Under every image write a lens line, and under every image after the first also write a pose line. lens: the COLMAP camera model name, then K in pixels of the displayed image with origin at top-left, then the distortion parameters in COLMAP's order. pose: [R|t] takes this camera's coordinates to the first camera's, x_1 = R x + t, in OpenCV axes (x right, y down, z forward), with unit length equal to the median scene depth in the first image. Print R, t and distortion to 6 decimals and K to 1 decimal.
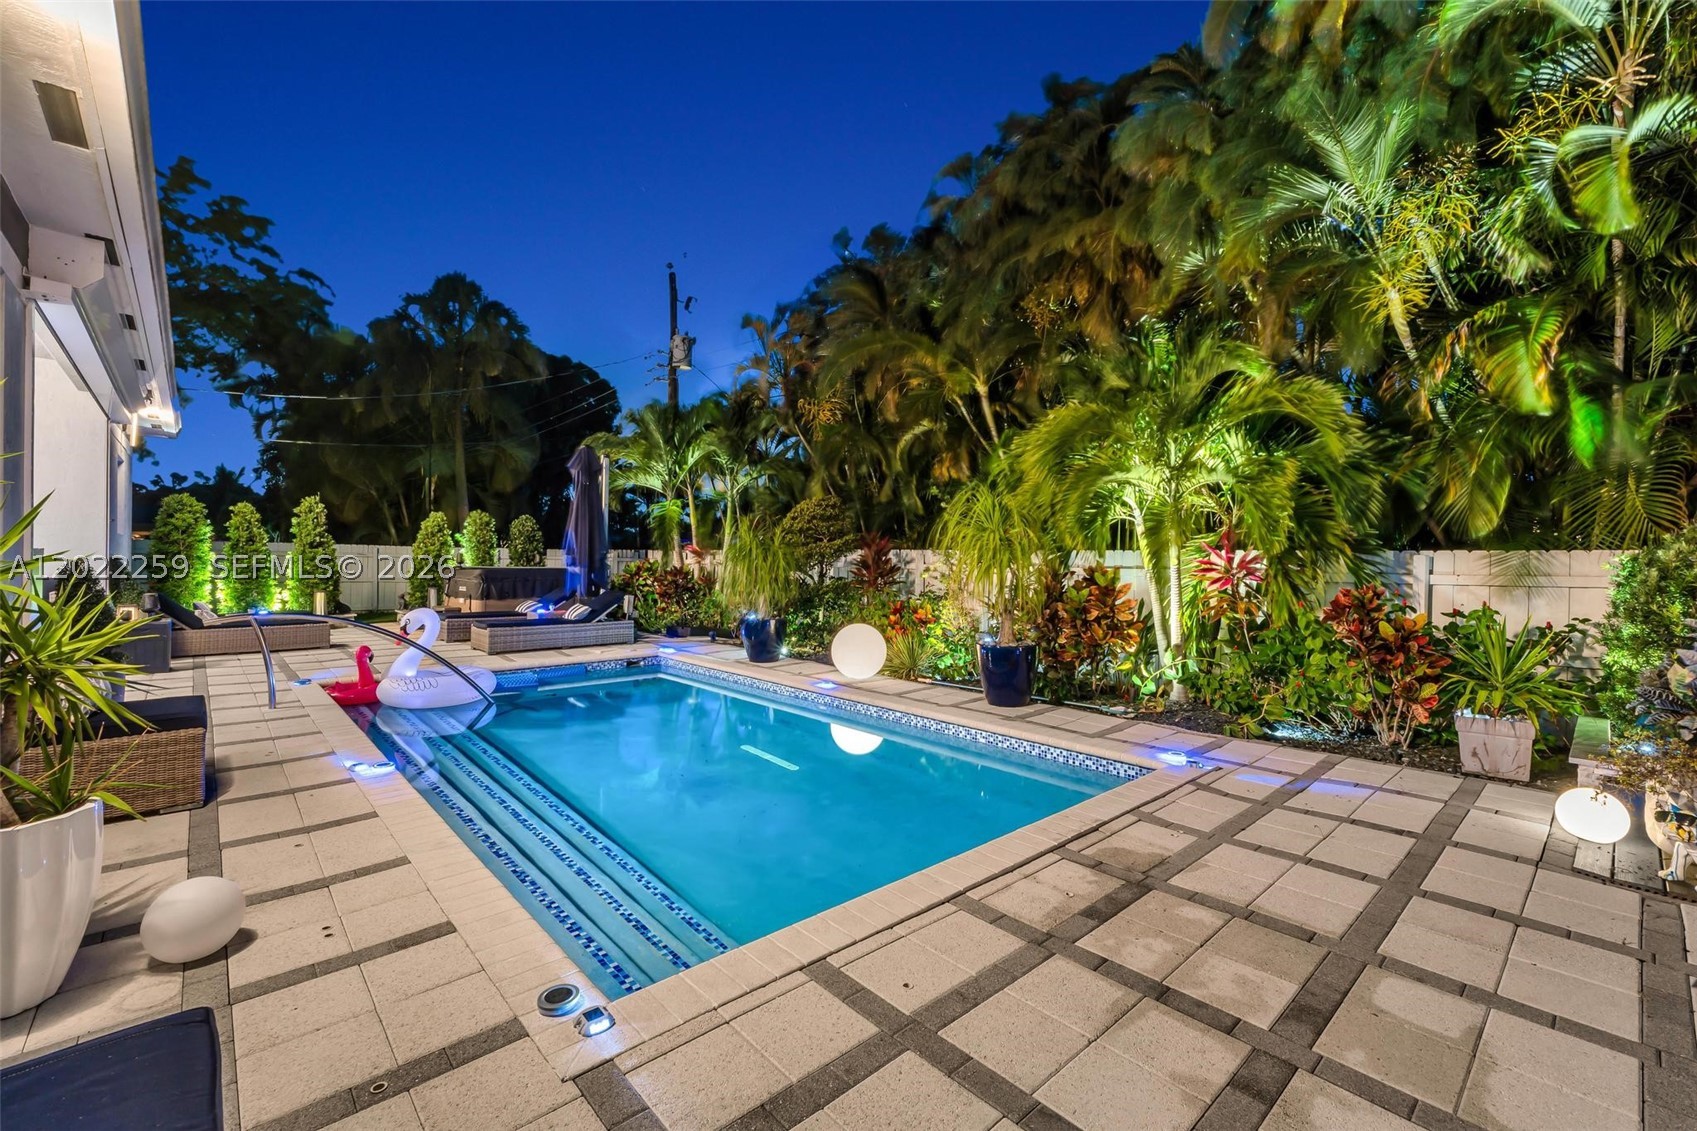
lens RADIAL K [[718.0, 0, 850.3], [0, 718.0, 558.5], [0, 0, 1]] dist [-0.004018, -0.000244]
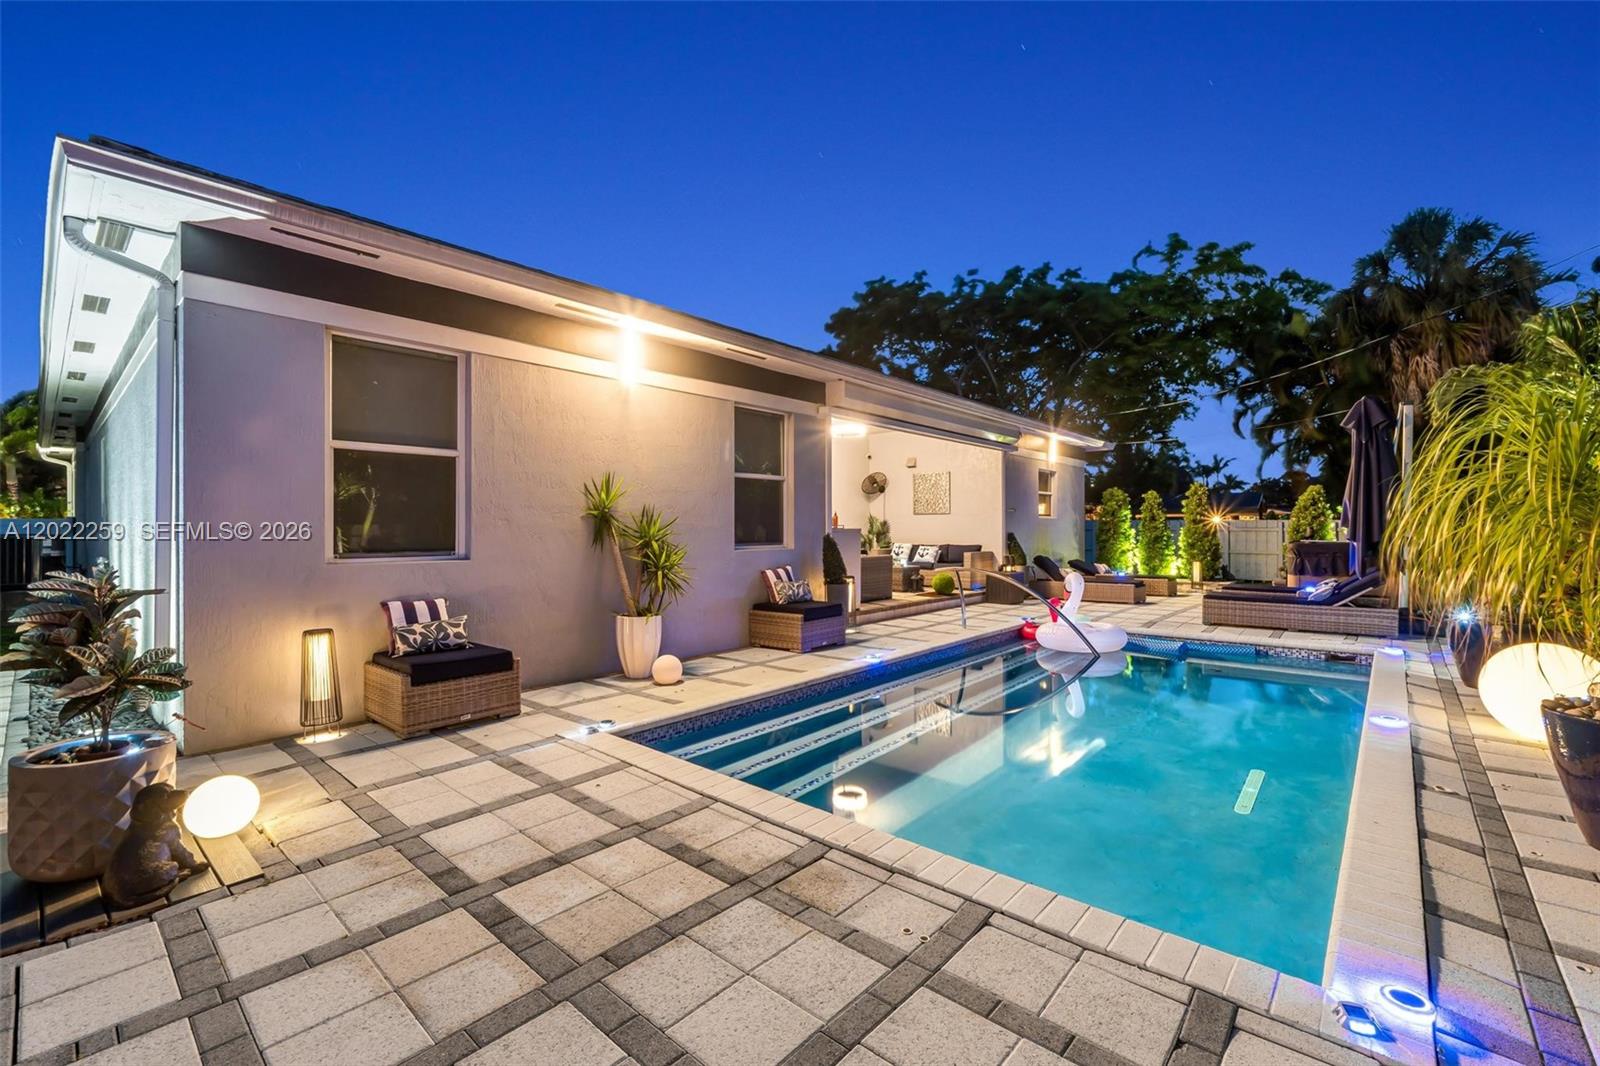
lens RADIAL K [[673.7, 0, 807.7], [0, 673.7, 527.9], [0, 0, 1]] dist [-0.000450, -0.000358]
pose [[0.110558, -0.011933, -0.993798, 1.066679], [0.003678, 0.999926, -0.011598, 0.007438], [0.993863, -0.002373, 0.110593, 0.820187]]
